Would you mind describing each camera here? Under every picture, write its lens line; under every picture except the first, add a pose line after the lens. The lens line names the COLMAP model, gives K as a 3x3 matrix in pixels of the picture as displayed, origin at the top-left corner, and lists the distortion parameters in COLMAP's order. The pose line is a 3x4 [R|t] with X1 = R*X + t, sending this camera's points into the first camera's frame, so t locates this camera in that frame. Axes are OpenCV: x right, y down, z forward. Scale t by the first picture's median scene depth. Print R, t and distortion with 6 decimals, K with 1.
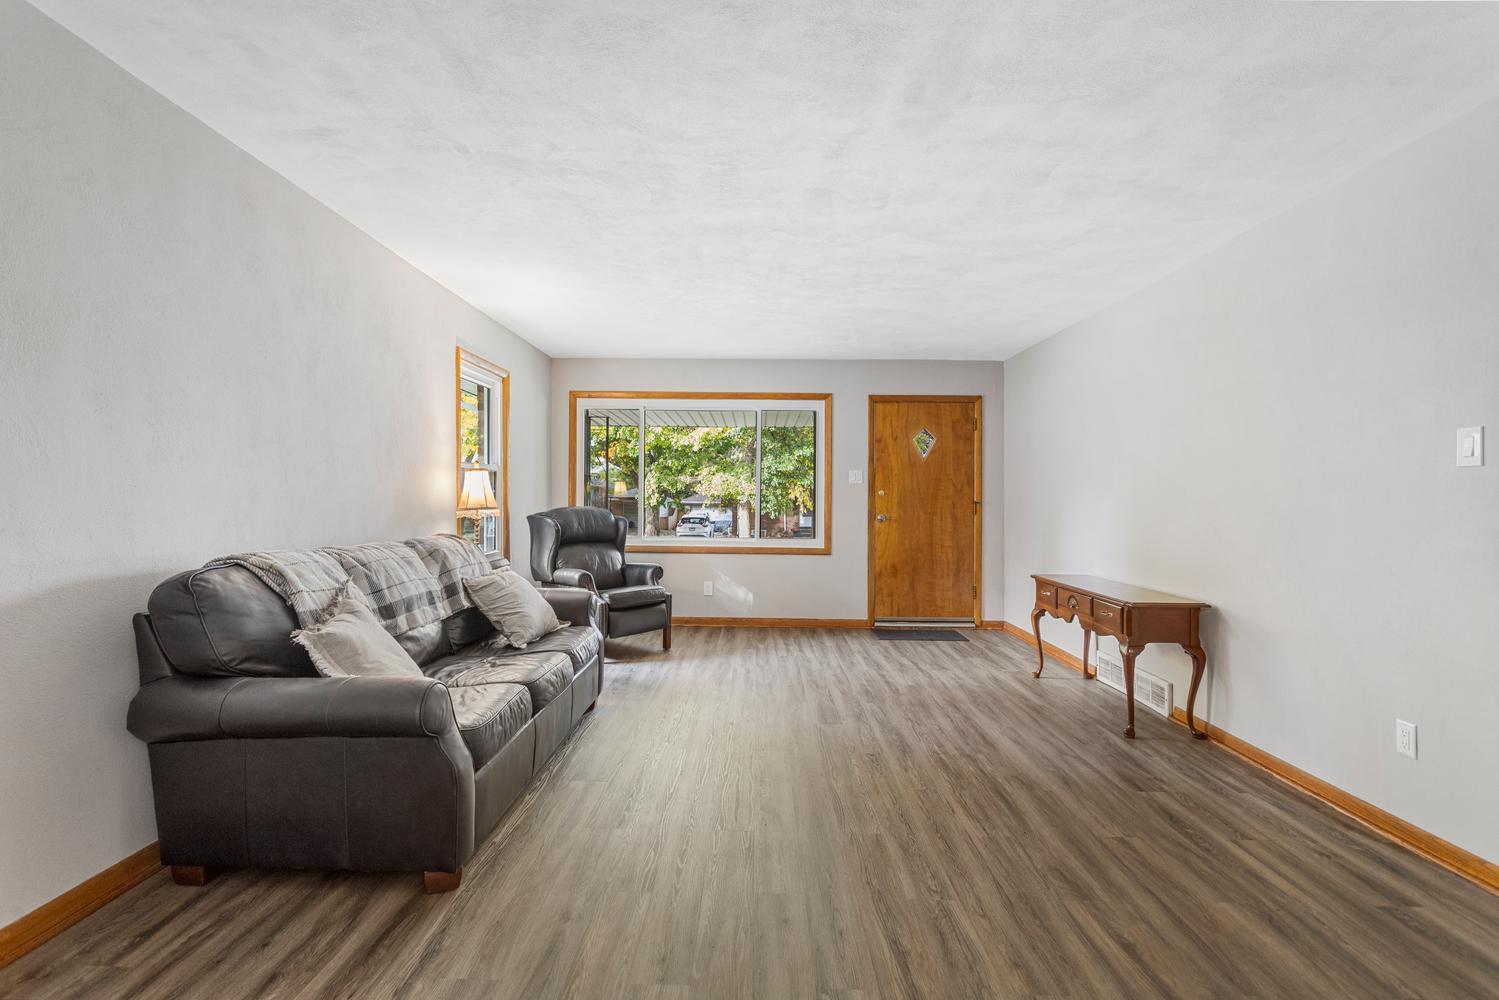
lens RADIAL K [[721.1, 0, 778.0], [0, 721.1, 491.3], [0, 0, 1]] dist [-0.001240, 0.001859]
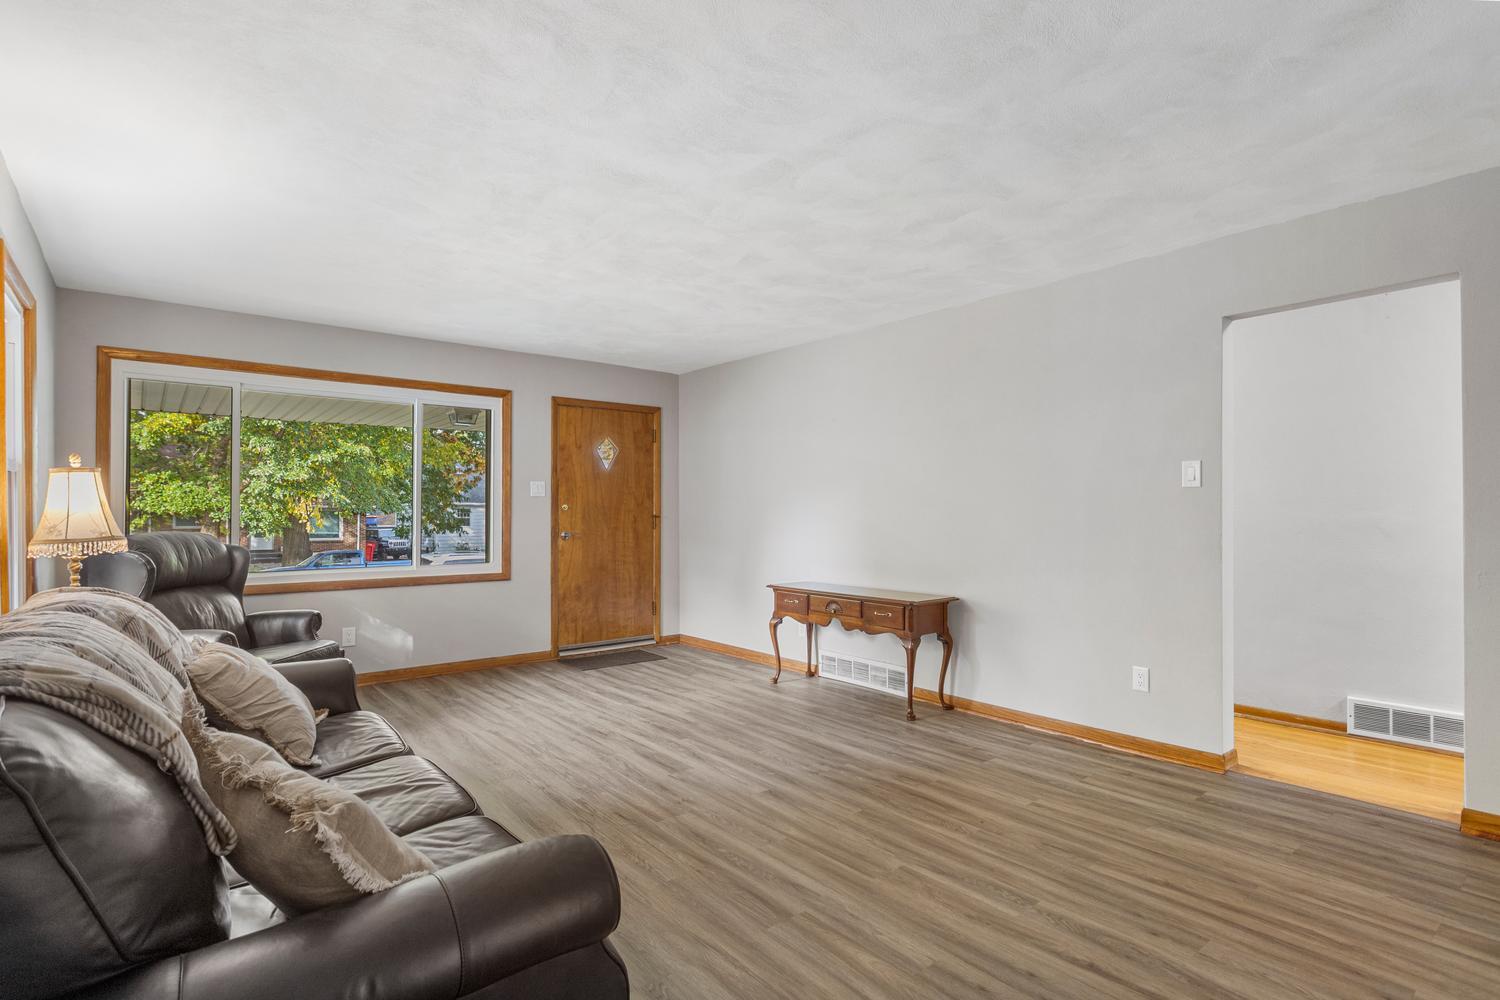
lens RADIAL K [[721.6, 0, 771.9], [0, 721.6, 504.8], [0, 0, 1]] dist [-0.001240, 0.001859]
pose [[0.771521, -0.003190, 0.636196, -0.269293], [0.003310, 0.999994, 0.001000, -0.000849], [-0.636195, 0.001335, 0.771527, 0.170545]]
